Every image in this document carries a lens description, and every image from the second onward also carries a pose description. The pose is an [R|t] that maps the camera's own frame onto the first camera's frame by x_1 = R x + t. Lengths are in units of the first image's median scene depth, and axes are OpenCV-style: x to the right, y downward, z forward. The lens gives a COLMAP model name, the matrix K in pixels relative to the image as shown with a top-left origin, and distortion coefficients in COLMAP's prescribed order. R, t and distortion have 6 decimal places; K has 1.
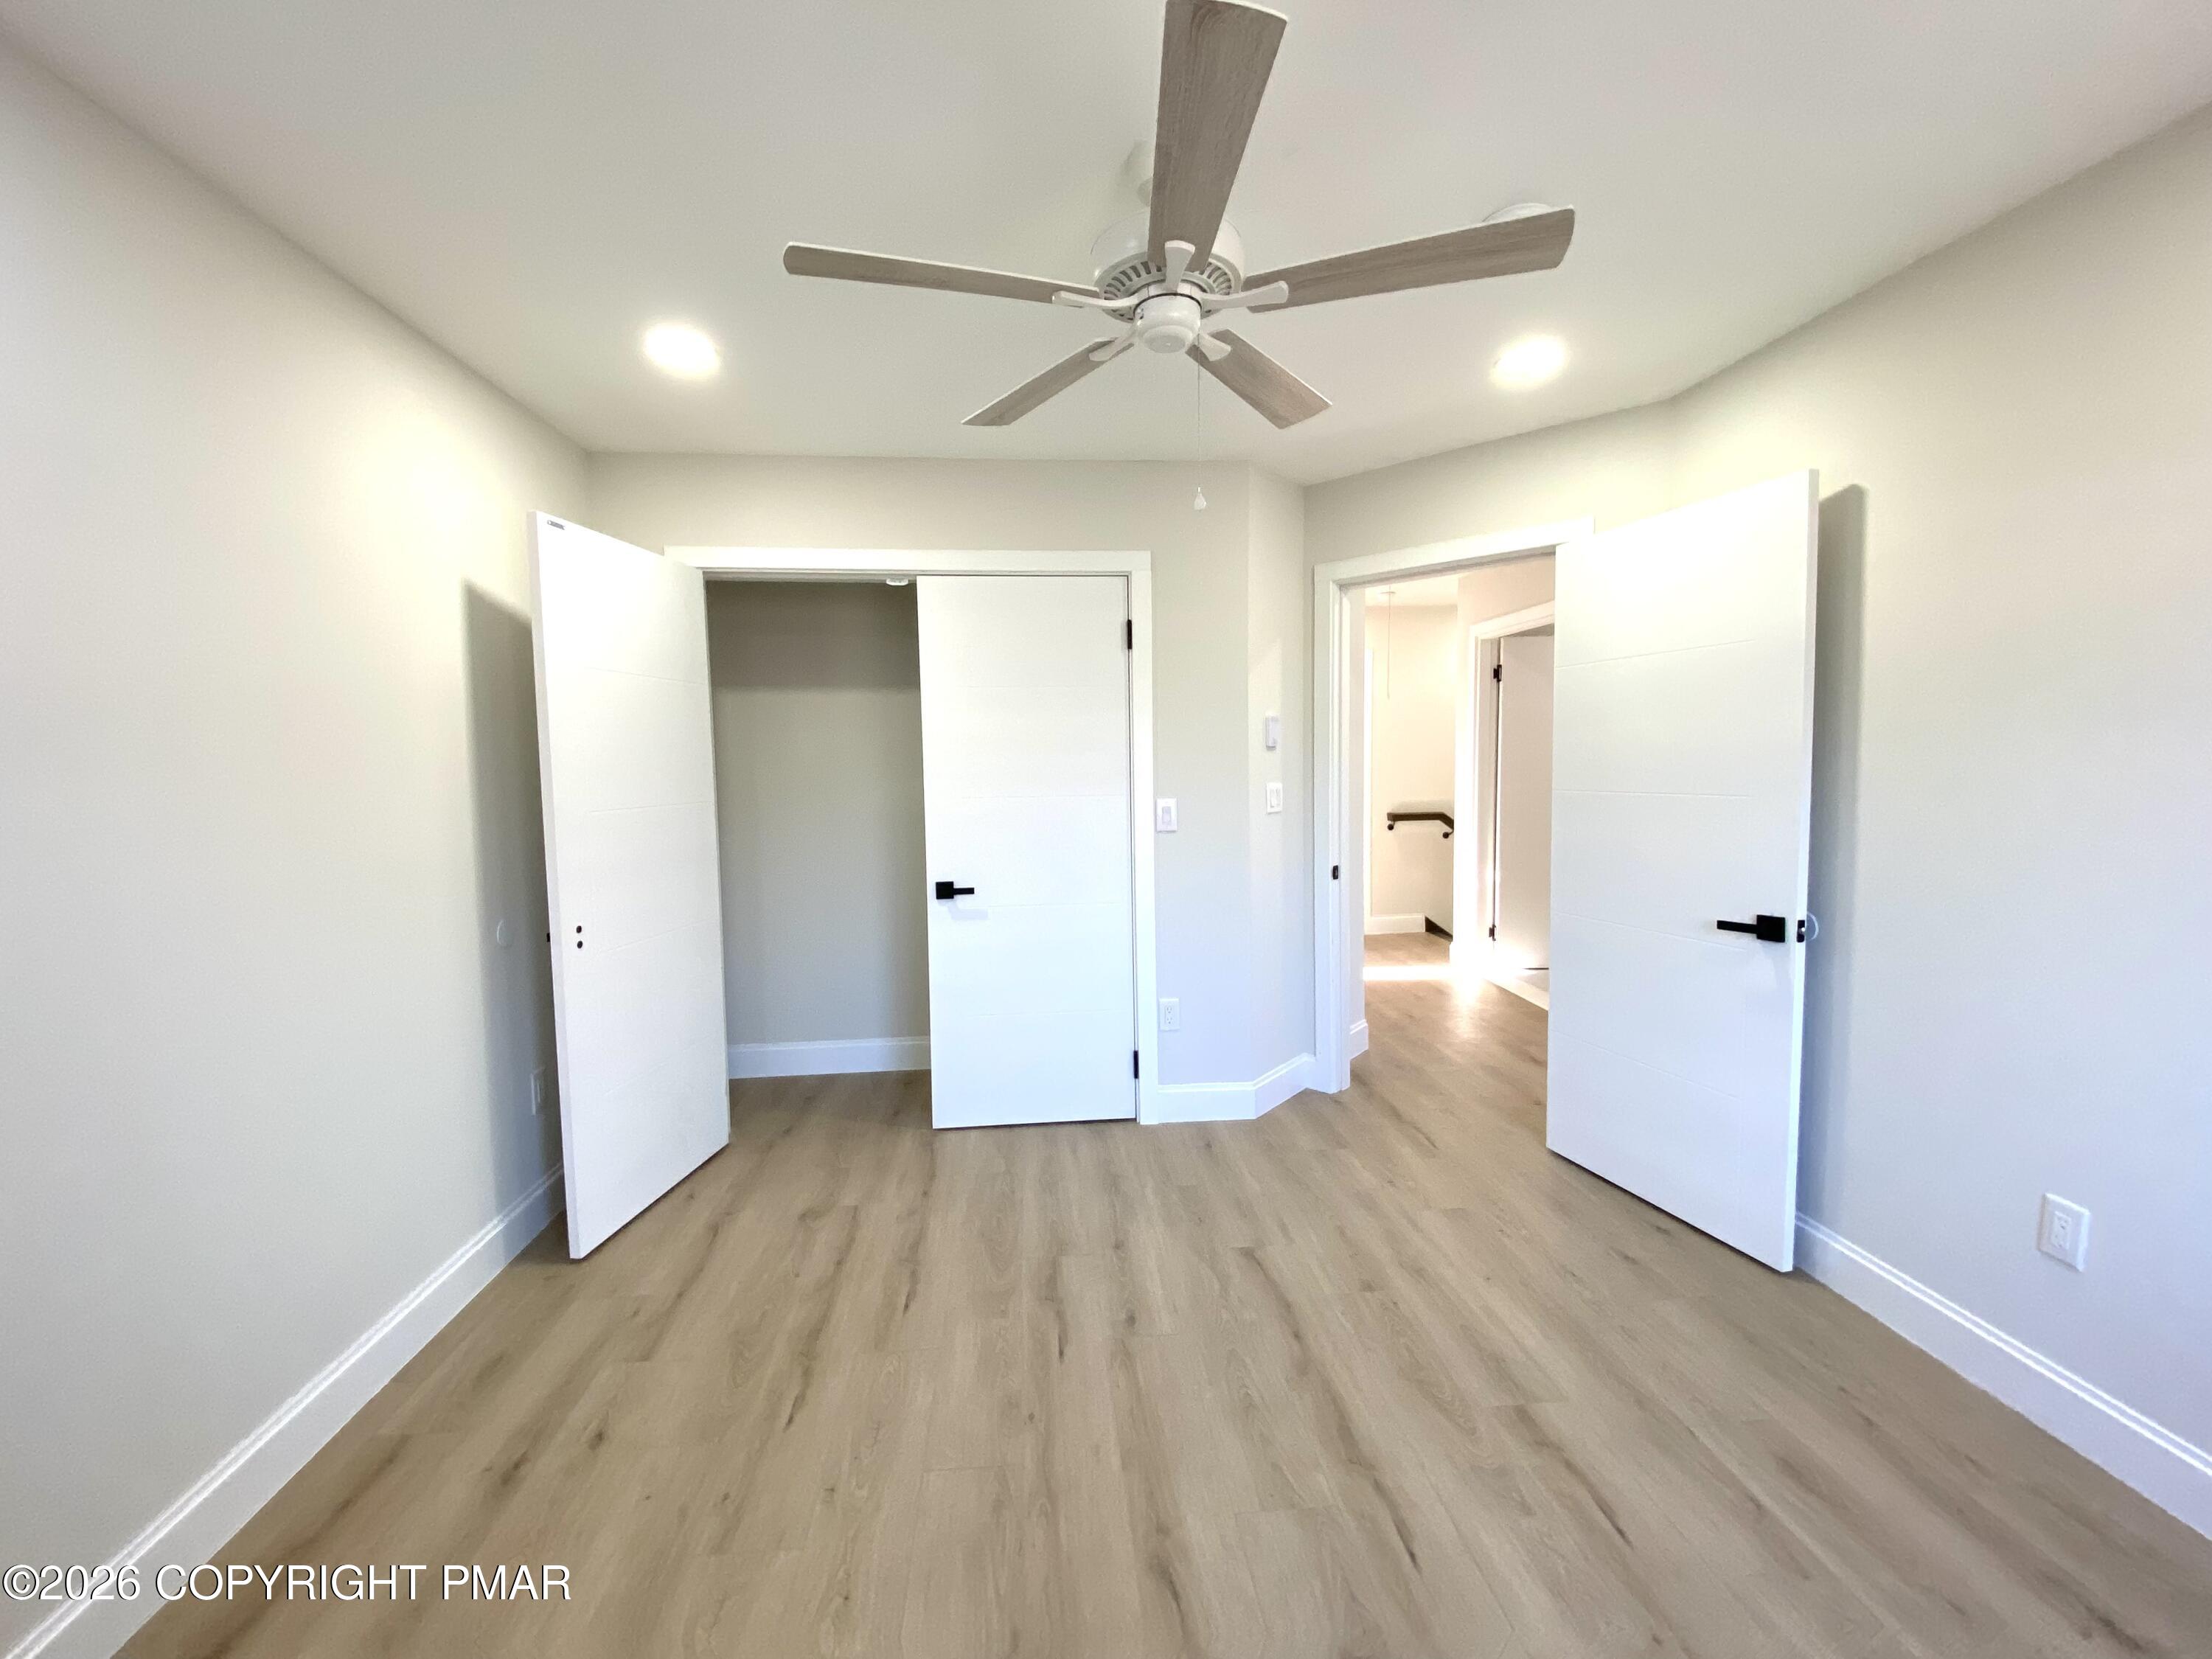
lens RADIAL K [[890.0, 0, 1099.5], [0, 890.0, 822.7], [0, 0, 1]] dist [0.021960, -0.021736]
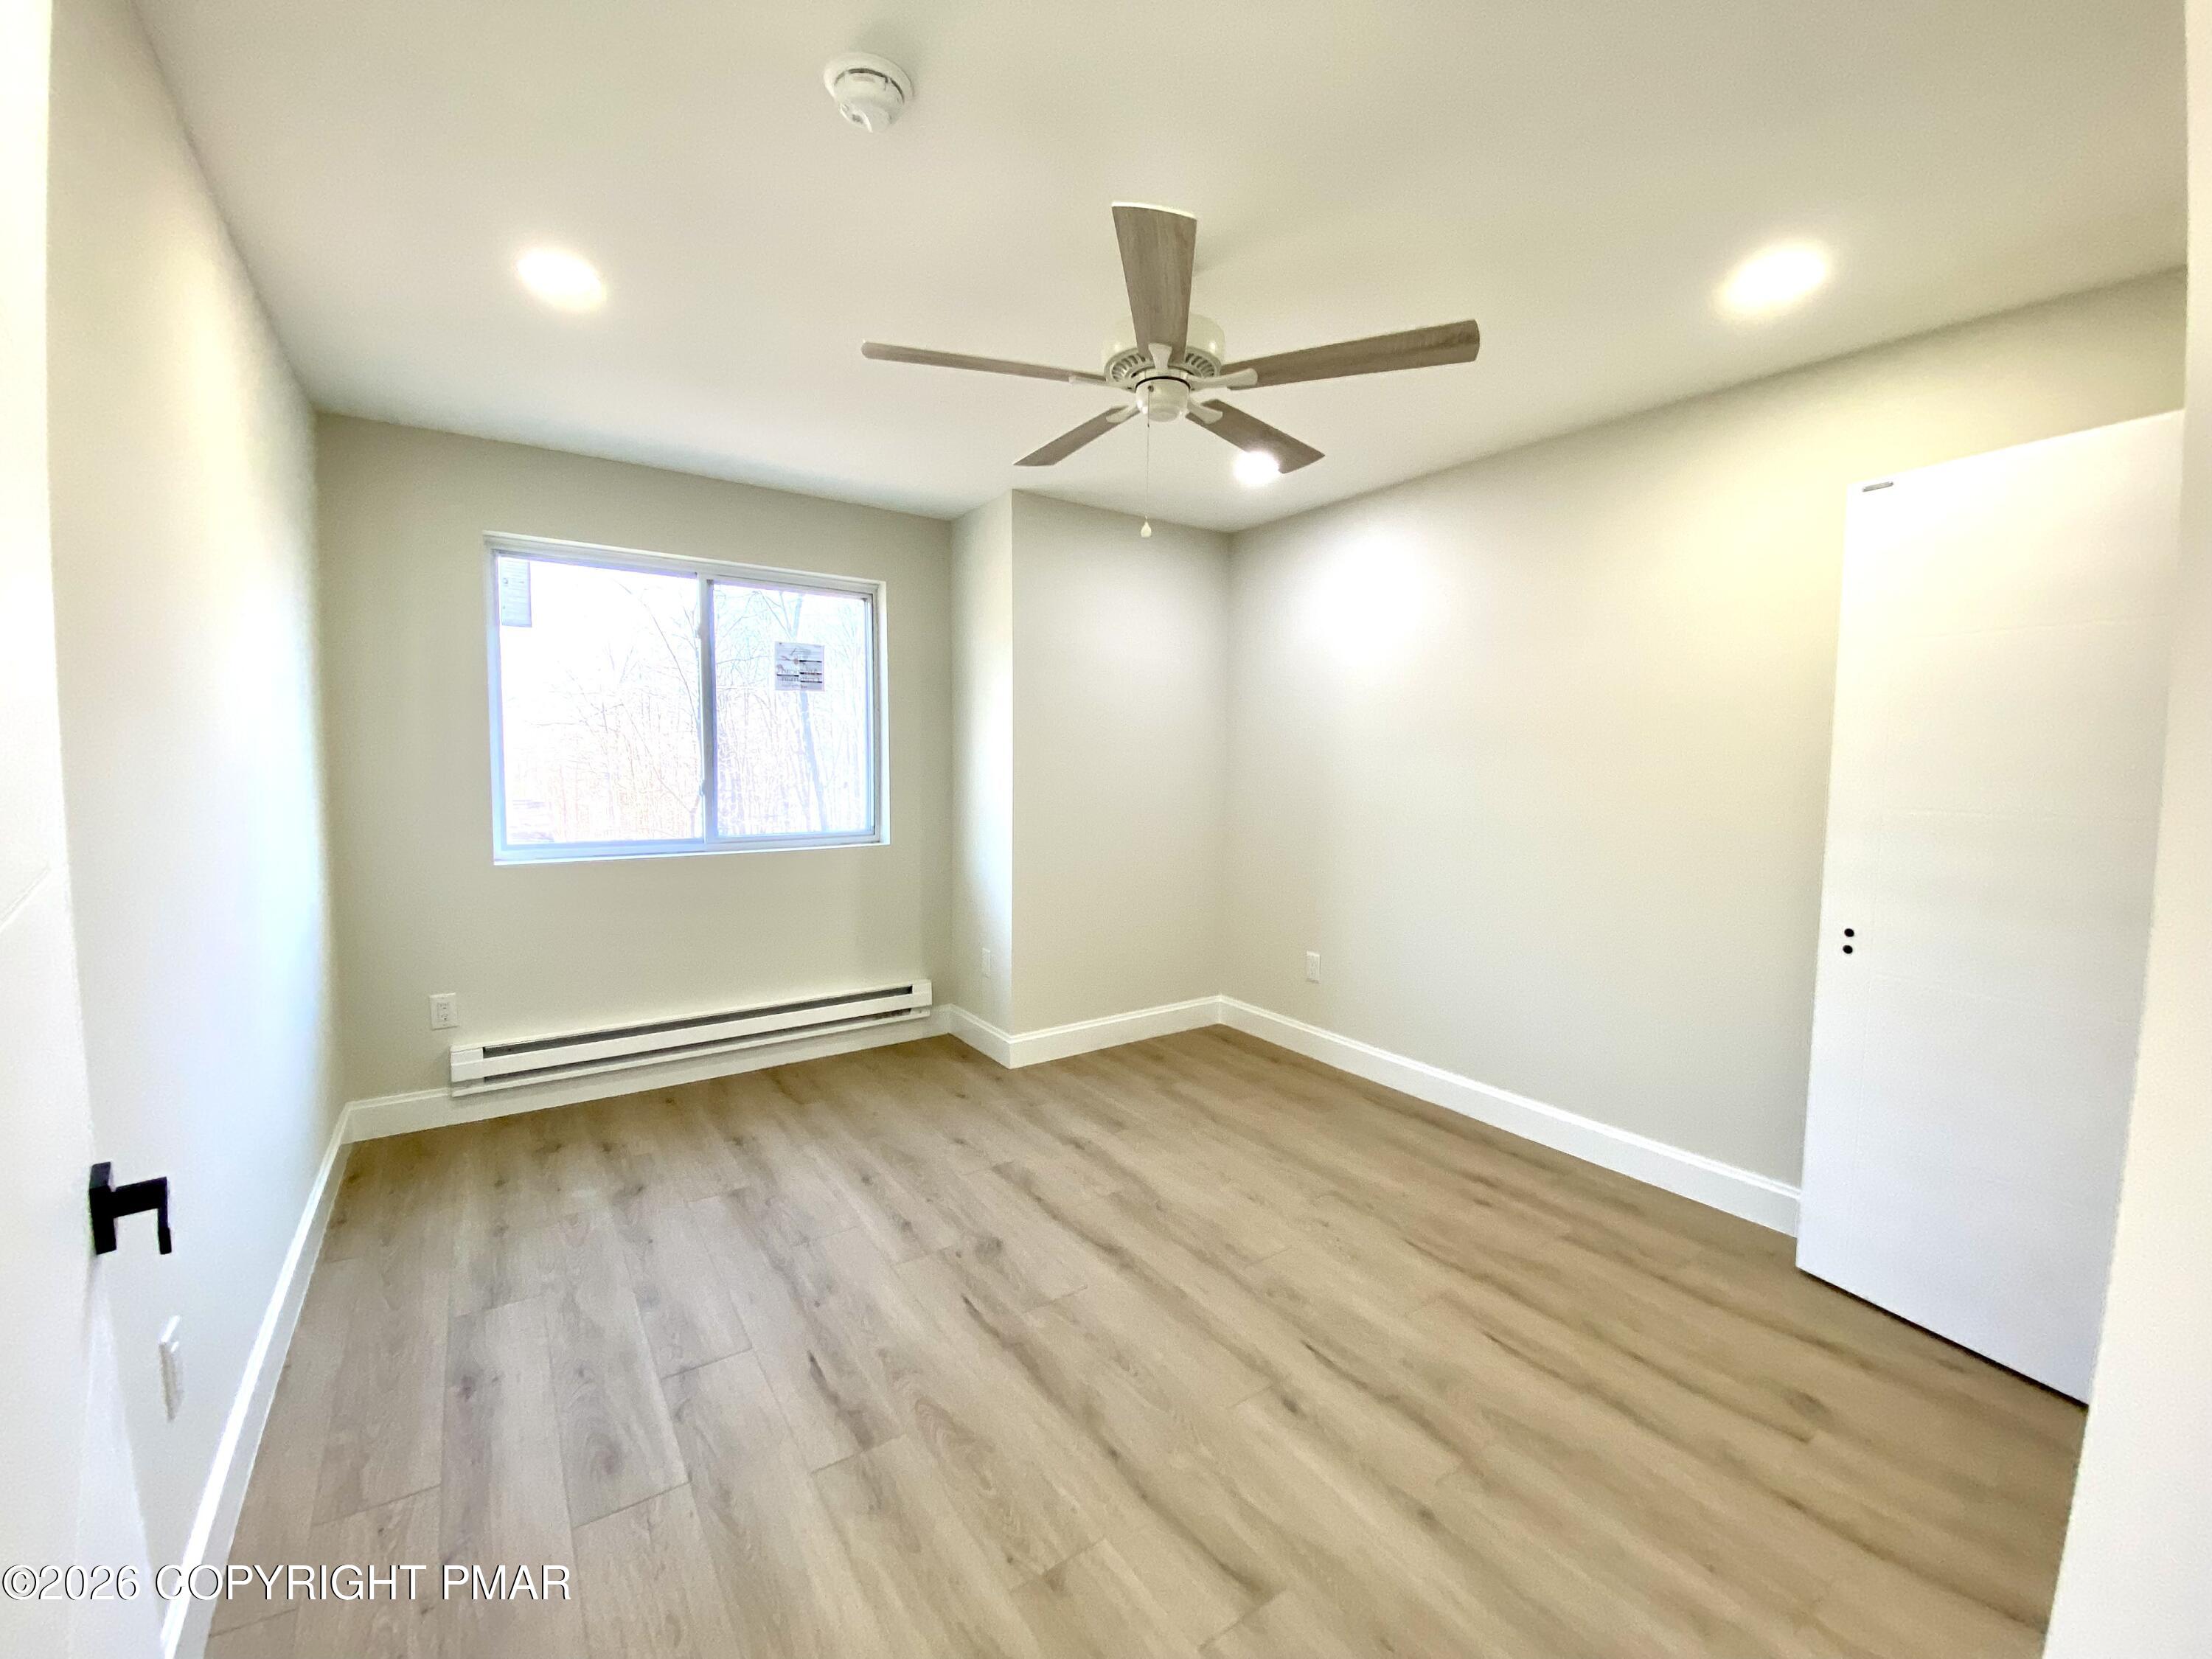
lens RADIAL K [[890.0, 0, 1099.5], [0, 890.0, 822.7], [0, 0, 1]] dist [0.021960, -0.021736]
pose [[-0.865831, 0.044434, -0.498359, 0.631187], [-0.033866, 0.988560, 0.146978, -0.119604], [0.499188, 0.144136, -0.854421, 1.655247]]
